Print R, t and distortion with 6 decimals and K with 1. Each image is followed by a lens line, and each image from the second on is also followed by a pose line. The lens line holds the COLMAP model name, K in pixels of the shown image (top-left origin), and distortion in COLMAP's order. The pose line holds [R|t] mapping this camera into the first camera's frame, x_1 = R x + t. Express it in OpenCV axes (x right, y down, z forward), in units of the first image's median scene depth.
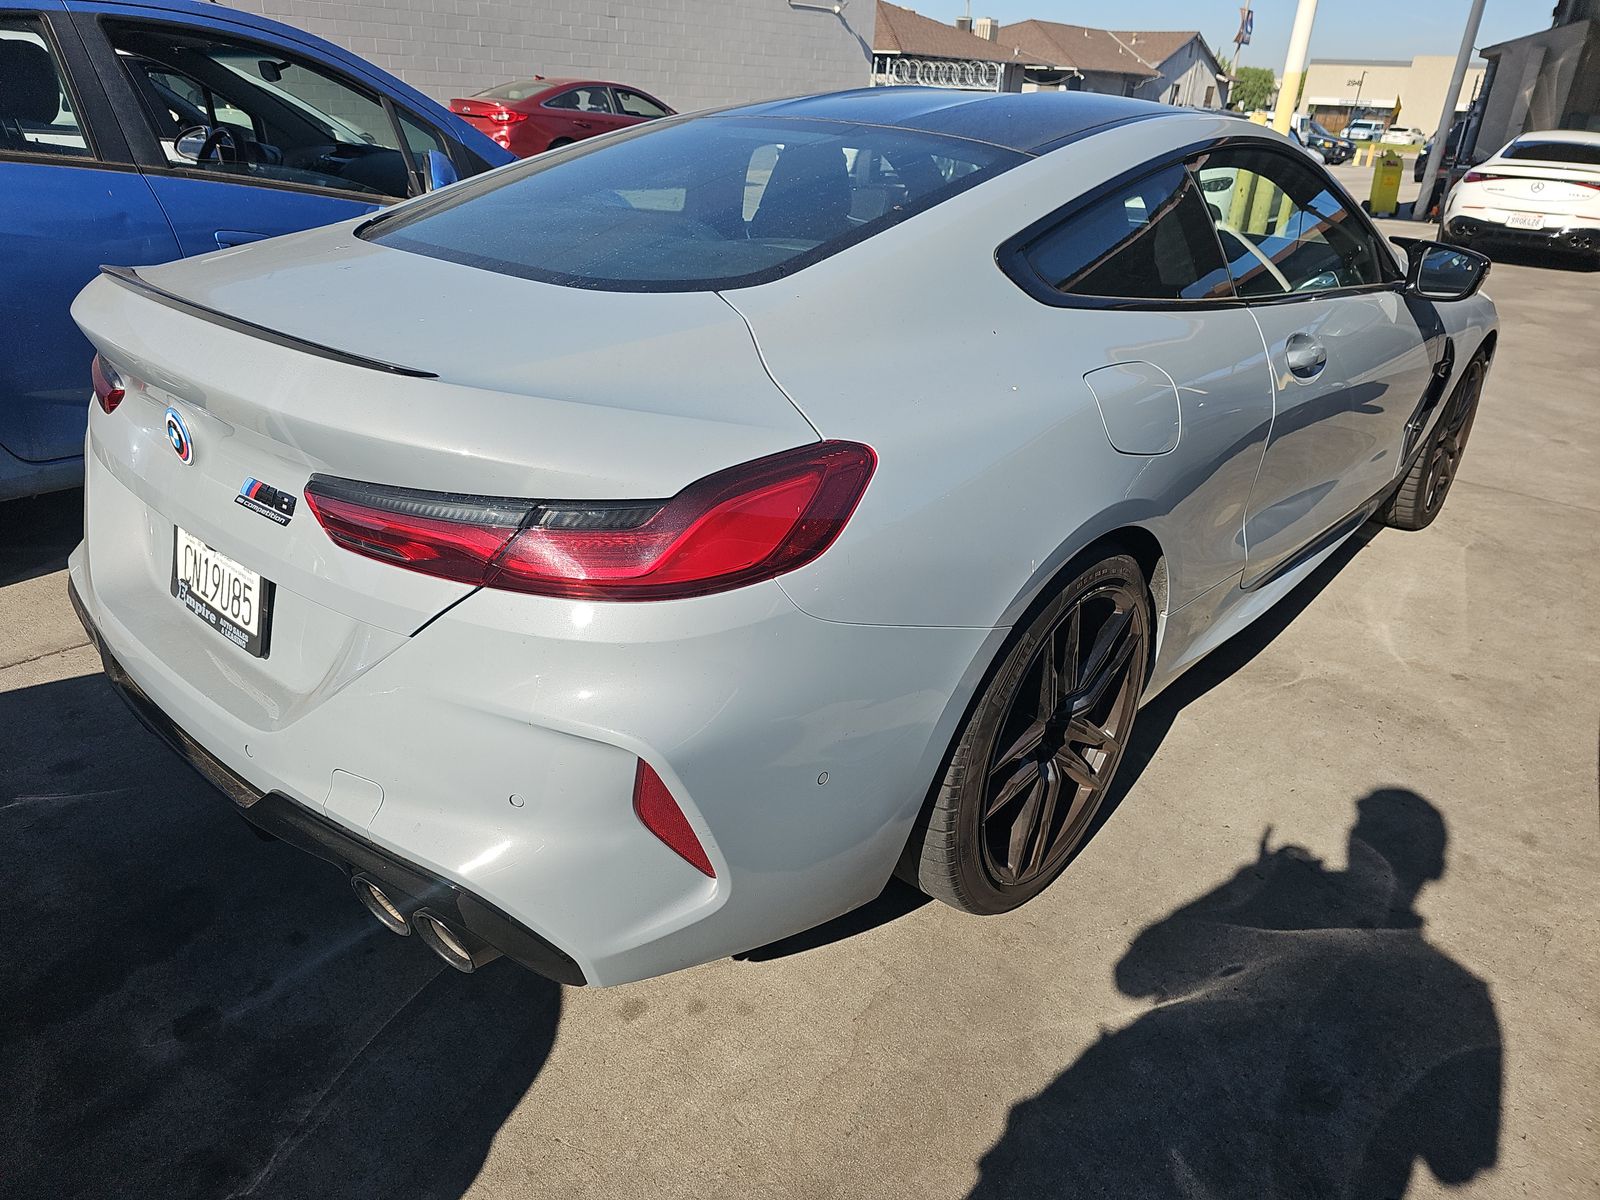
lens RADIAL K [[1071.2, 0, 797.5], [0, 1071.2, 608.2], [0, 0, 1]] dist [0.002996, -0.019268]
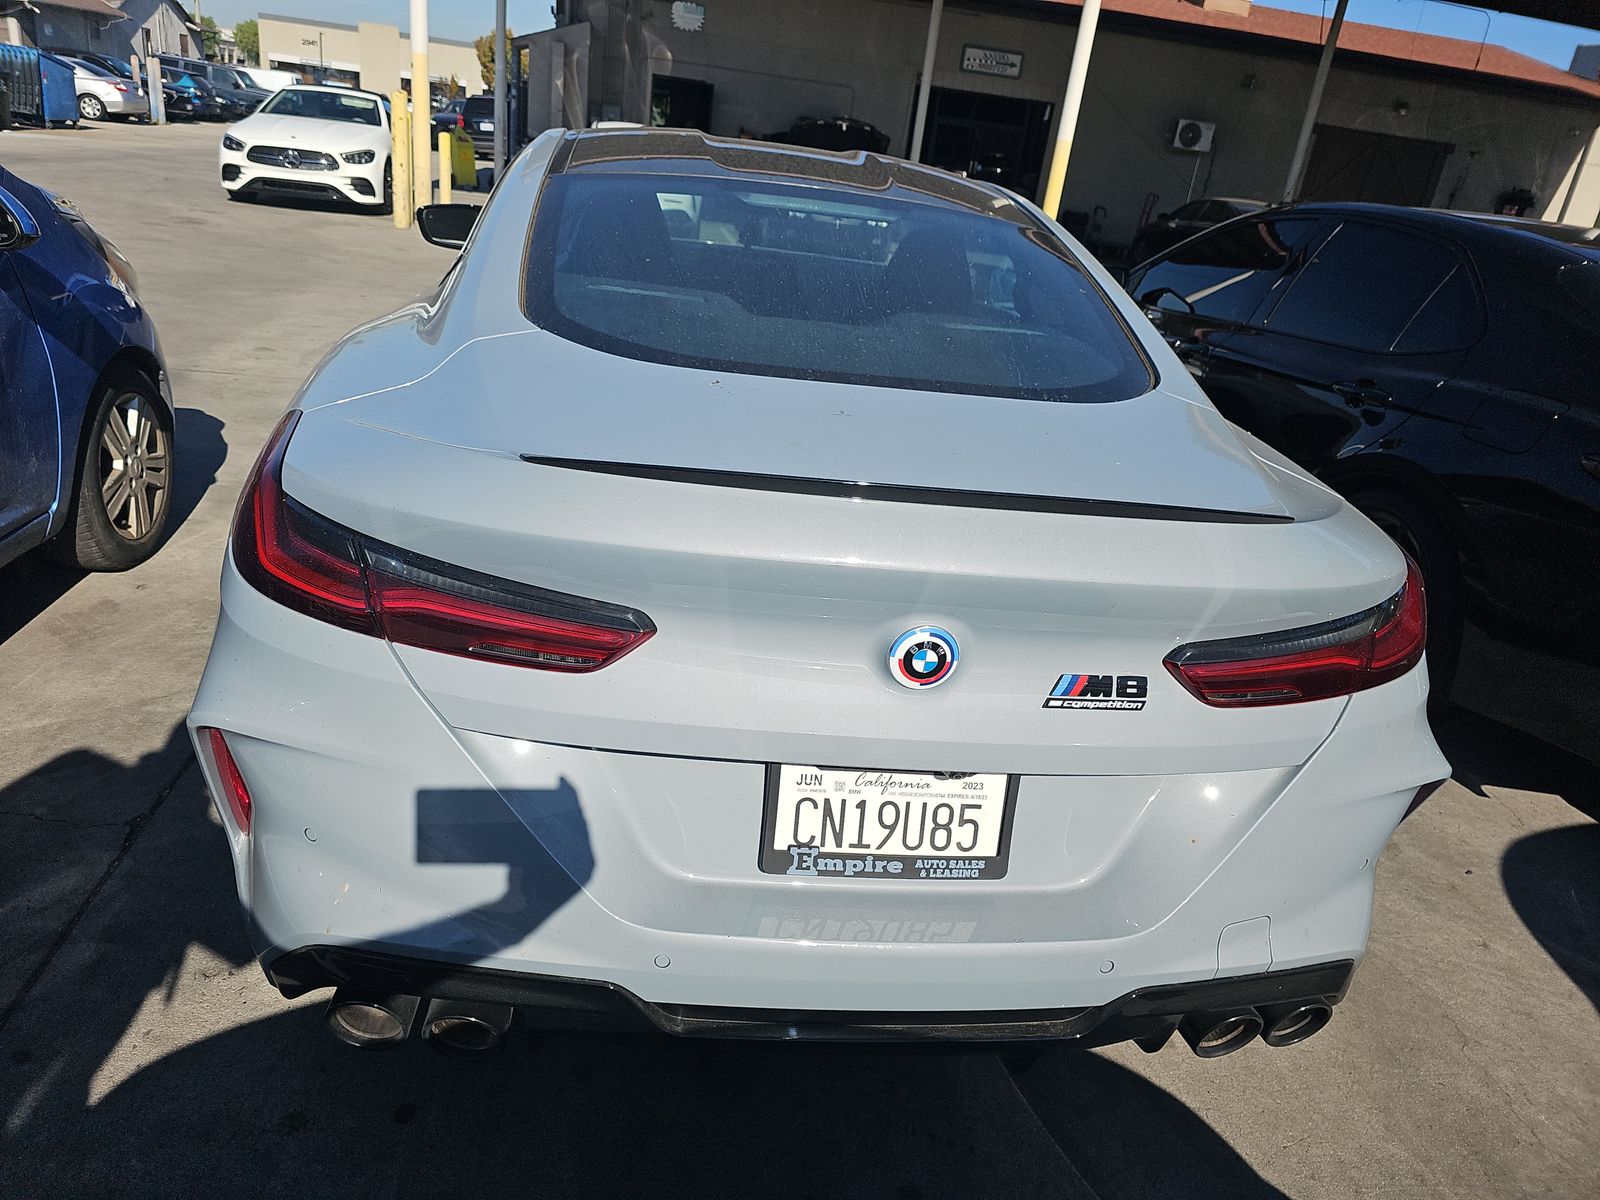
lens RADIAL K [[1060.8, 0, 782.4], [0, 1060.8, 600.6], [0, 0, 1]] dist [0.037122, -0.044156]
pose [[0.668782, -0.252253, 0.699356, -0.110117], [0.231156, 0.964608, 0.126877, -0.029883], [-0.706609, 0.076807, 0.703423, 0.049255]]
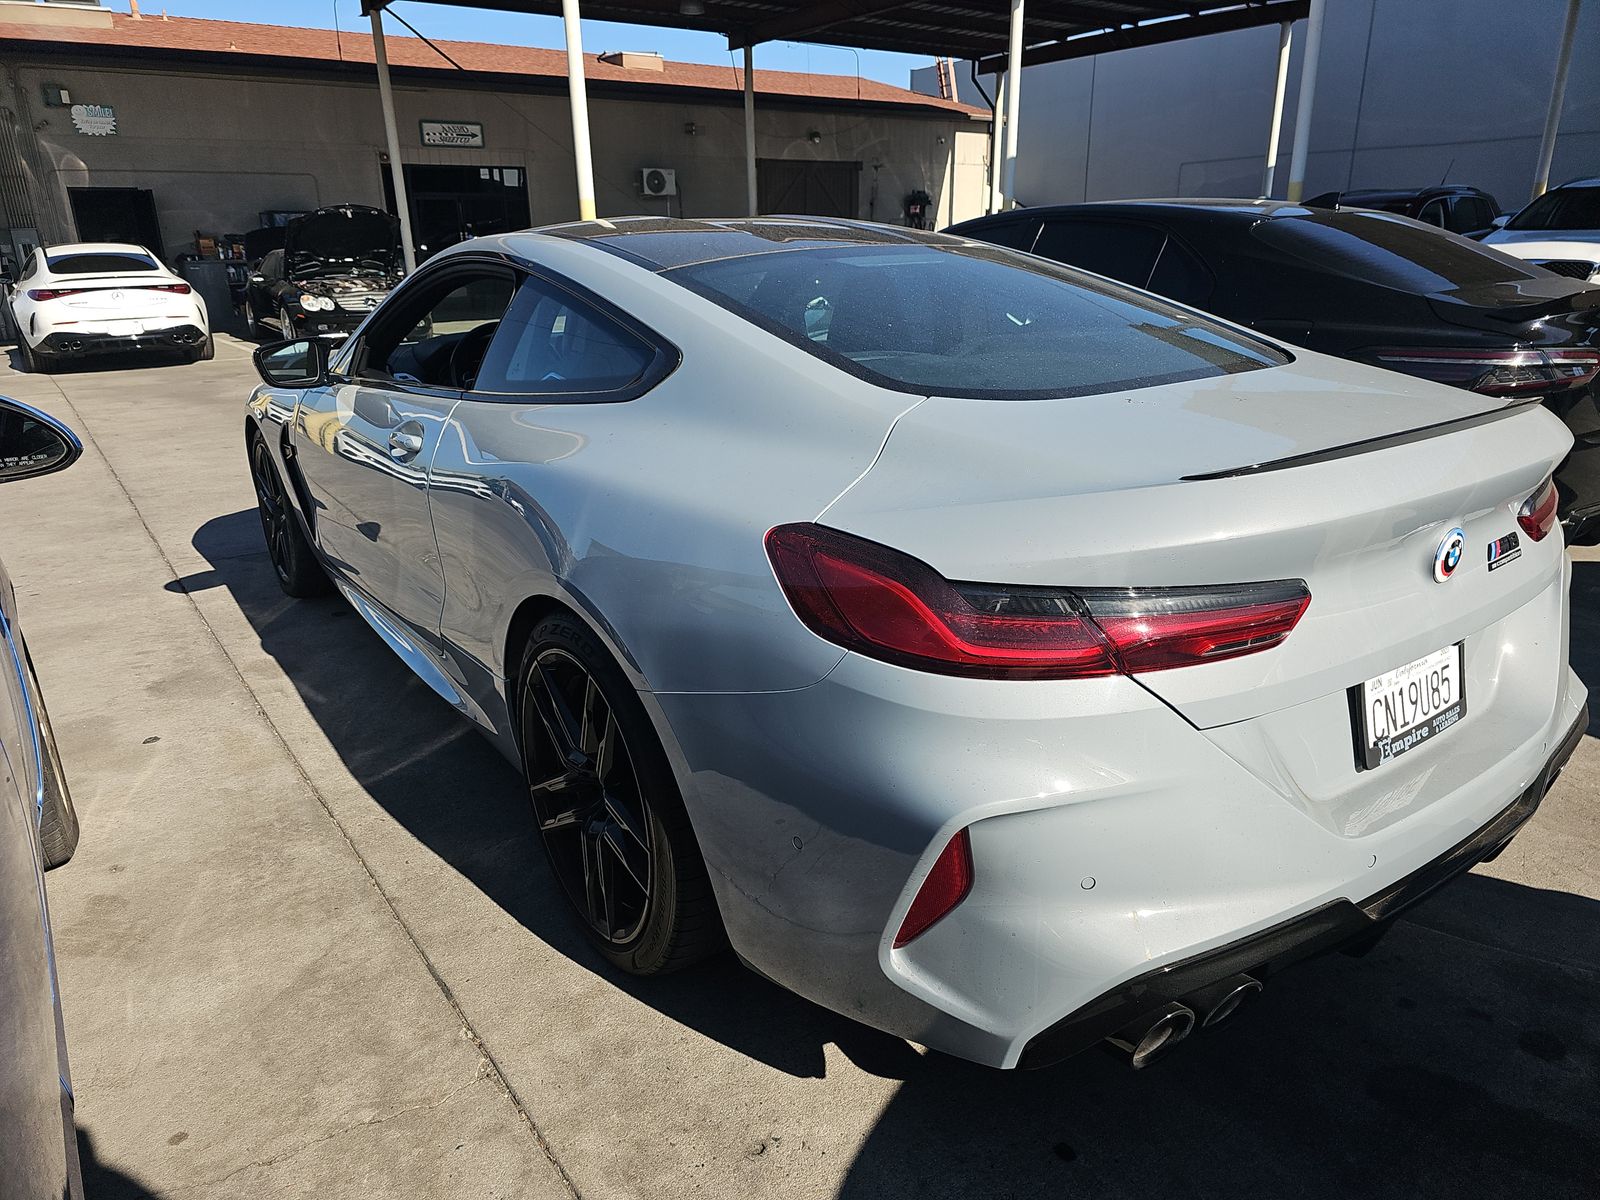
lens RADIAL K [[1056.6, 0, 800.0], [0, 1056.6, 600.0], [0, 0, 1]] dist [0.043300, -0.045083]
pose [[0.219011, -0.354247, 0.909144, -0.152547], [0.442986, 0.866301, 0.230839, -0.057892], [-0.869366, 0.352182, 0.346656, 0.111809]]
